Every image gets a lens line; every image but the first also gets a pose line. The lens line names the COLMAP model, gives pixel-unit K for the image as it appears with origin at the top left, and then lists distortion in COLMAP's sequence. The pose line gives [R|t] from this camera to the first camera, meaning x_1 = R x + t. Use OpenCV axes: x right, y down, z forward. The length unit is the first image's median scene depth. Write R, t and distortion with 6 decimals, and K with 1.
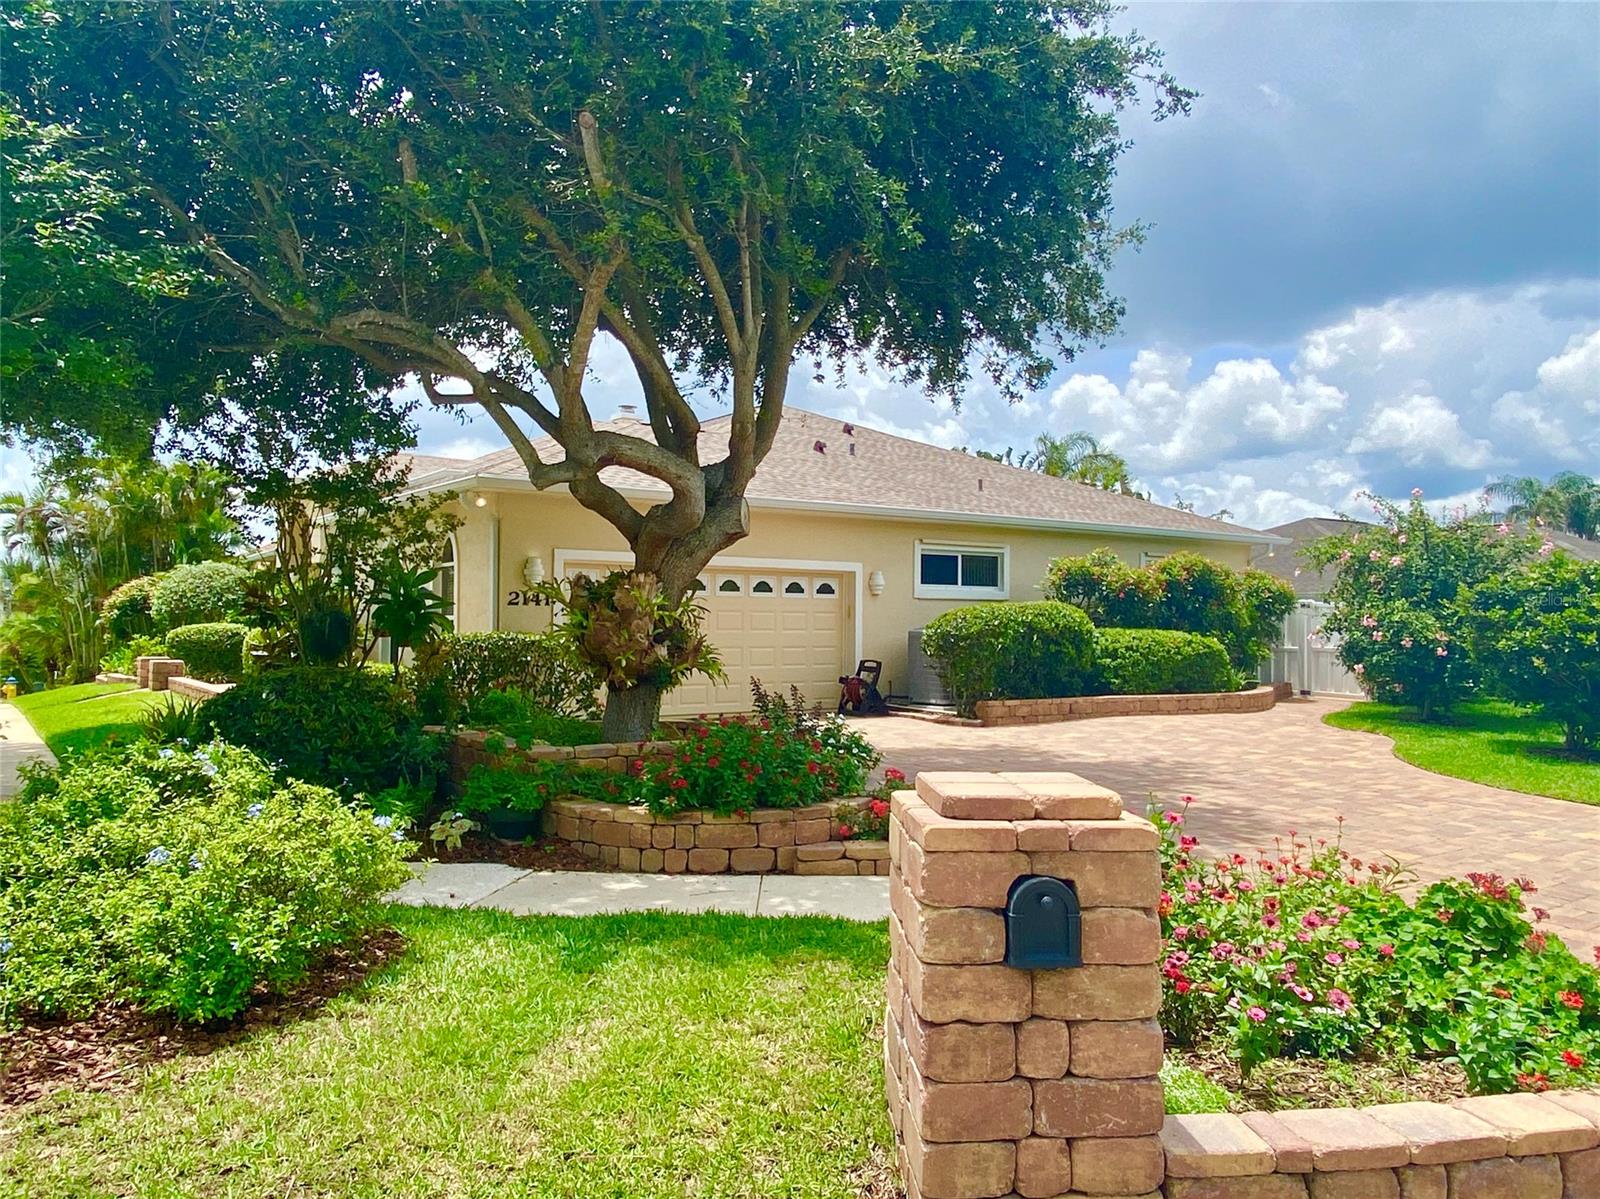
lens RADIAL K [[1002.1, 0, 806.7], [0, 1002.1, 599.6], [0, 0, 1]] dist [0.016621, 0.002996]
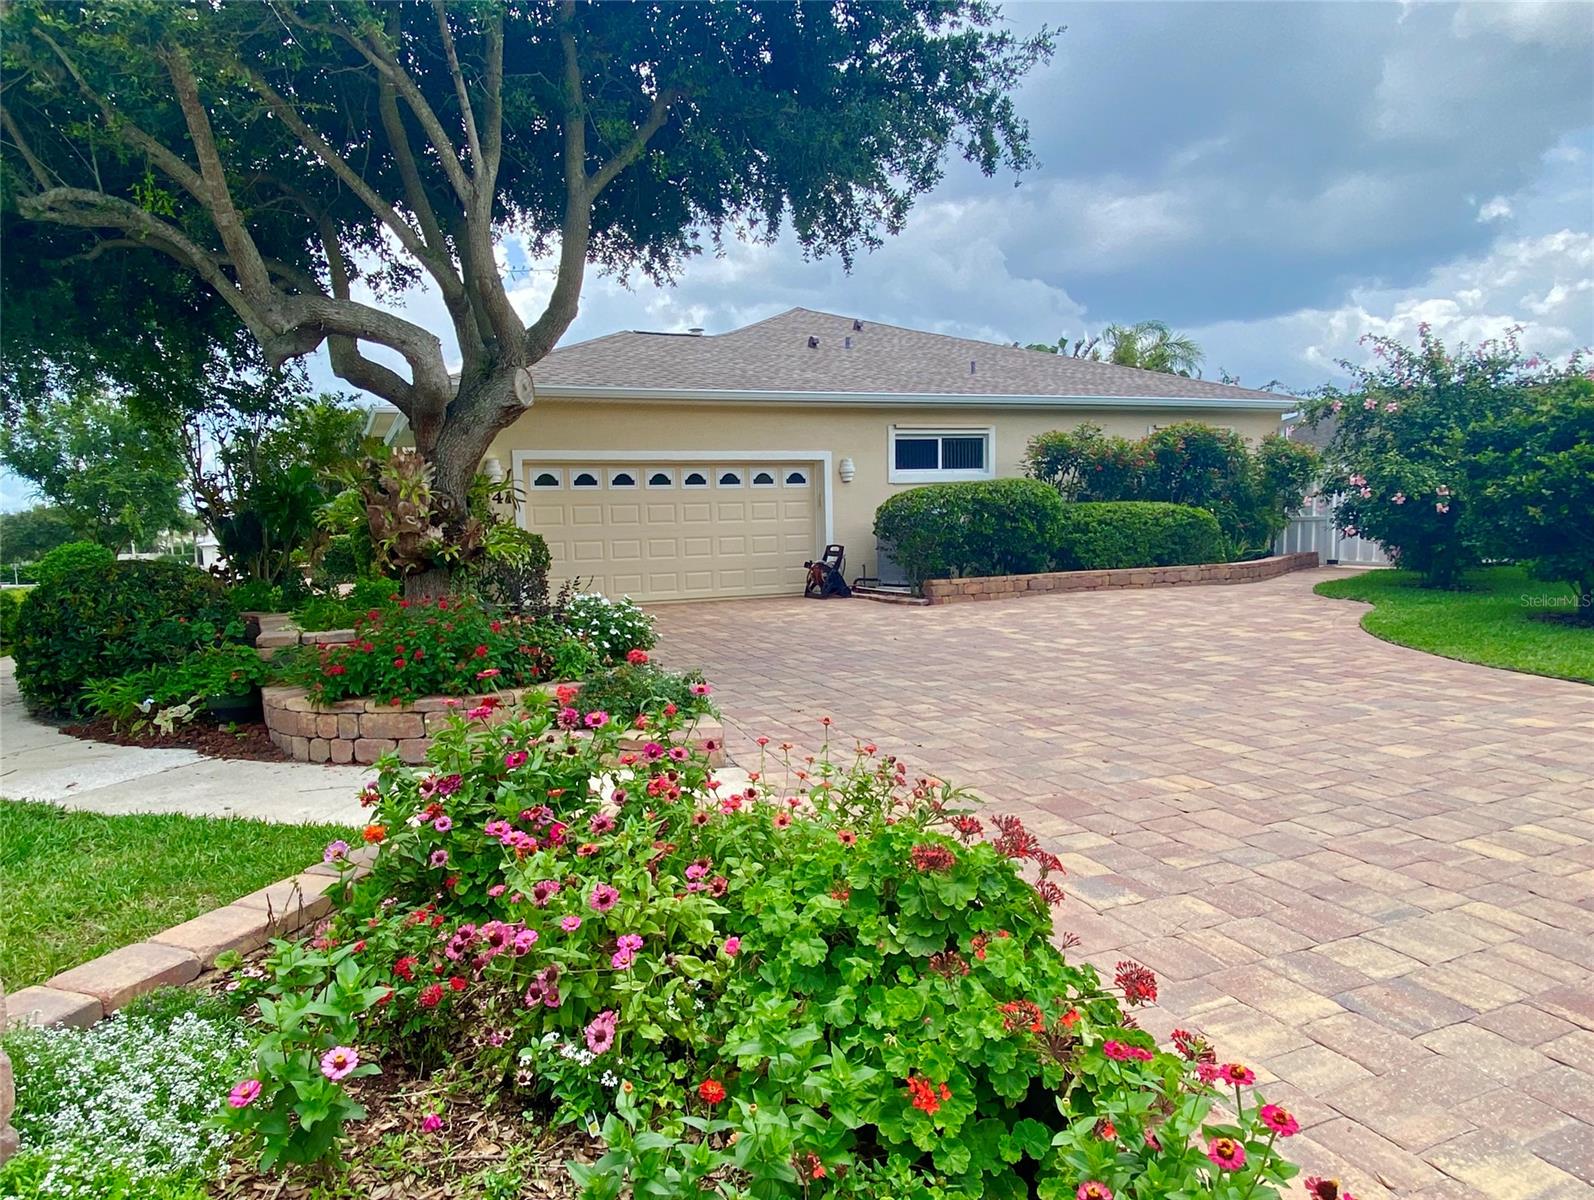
lens RADIAL K [[841.2, 0, 787.3], [0, 841.2, 608.8], [0, 0, 1]] dist [0.005652, -0.005662]
pose [[0.979717, -0.024184, -0.198923, 0.185515], [0.047816, 0.992229, 0.114868, 0.024098], [0.194599, -0.122049, 0.973260, 0.138455]]
